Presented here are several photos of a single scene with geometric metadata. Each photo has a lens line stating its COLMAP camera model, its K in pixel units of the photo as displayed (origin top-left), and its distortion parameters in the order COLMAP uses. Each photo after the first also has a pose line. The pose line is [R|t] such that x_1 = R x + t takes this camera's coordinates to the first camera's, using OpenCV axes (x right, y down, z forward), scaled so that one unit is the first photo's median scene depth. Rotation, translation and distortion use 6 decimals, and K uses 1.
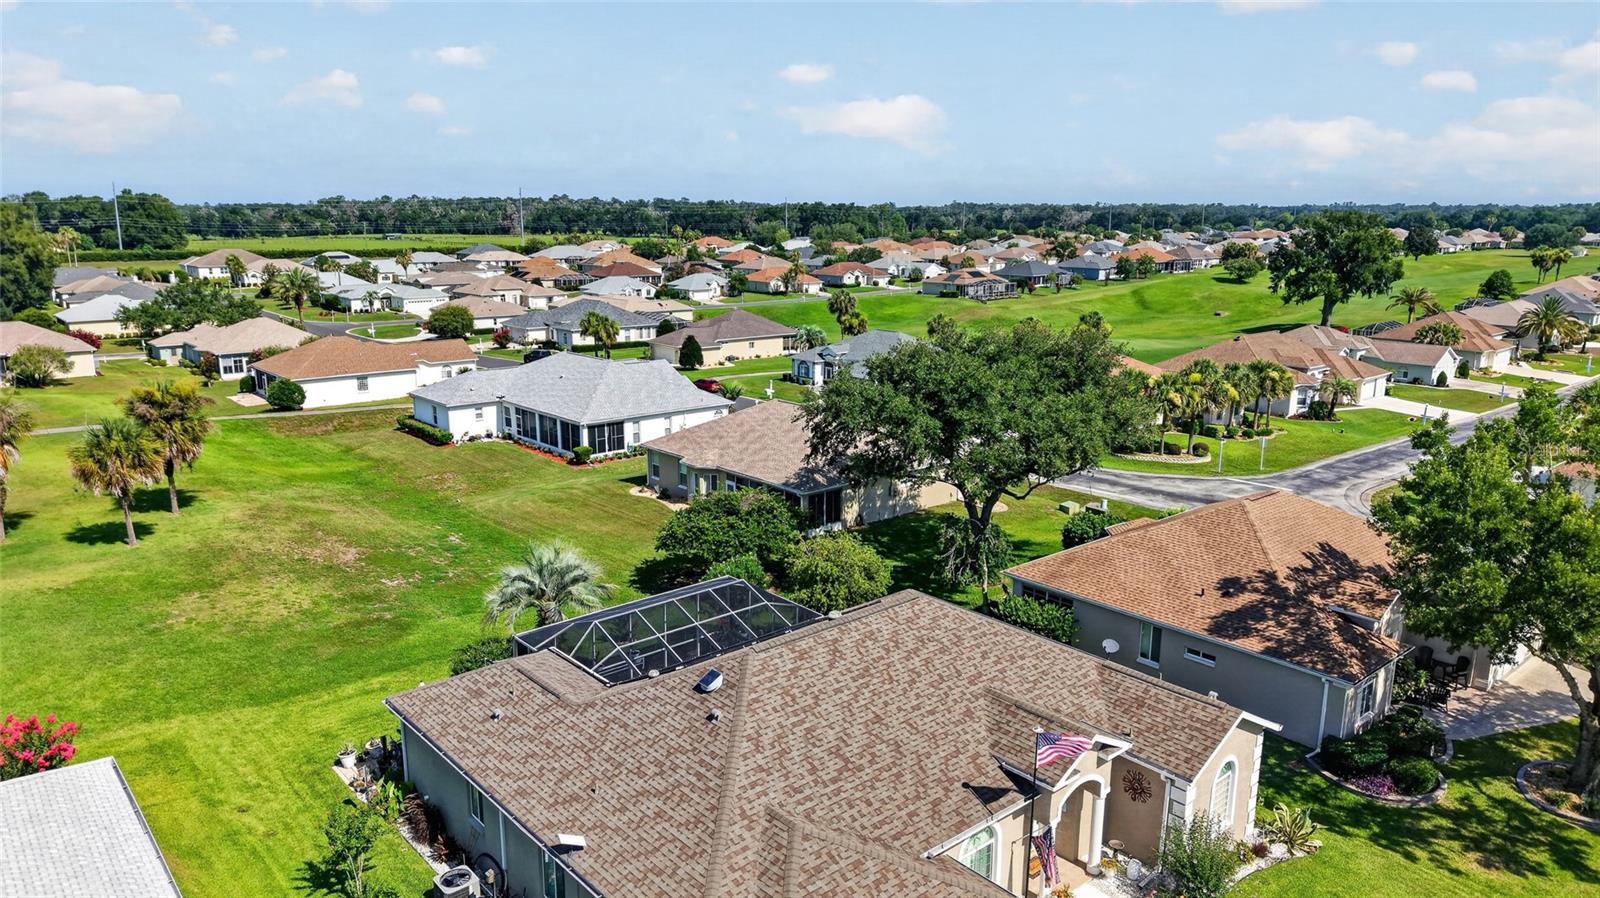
lens RADIAL K [[1068.8, 0, 800.0], [0, 1068.8, 449.0], [0, 0, 1]] dist [0.045348, -0.071033]
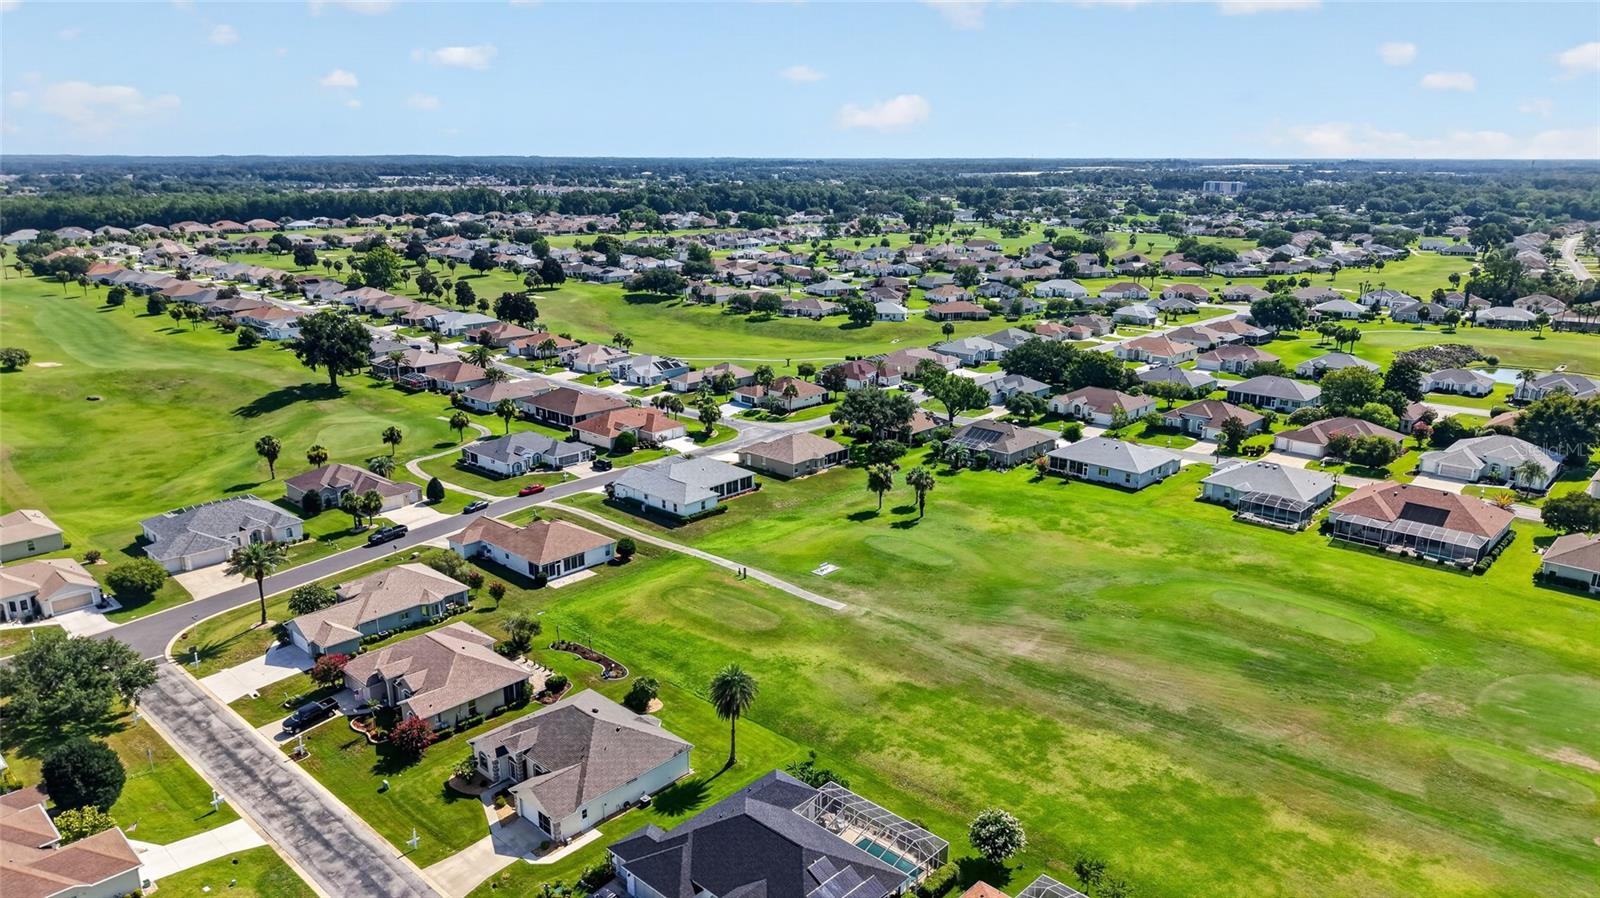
lens RADIAL K [[1068.8, 0, 800.0], [0, 1068.8, 449.0], [0, 0, 1]] dist [0.045348, -0.071033]
pose [[-0.093456, -0.265351, 0.959612, -2.423493], [0.214781, 0.935763, 0.279673, -0.702311], [-0.972181, 0.232243, -0.030460, 0.904679]]
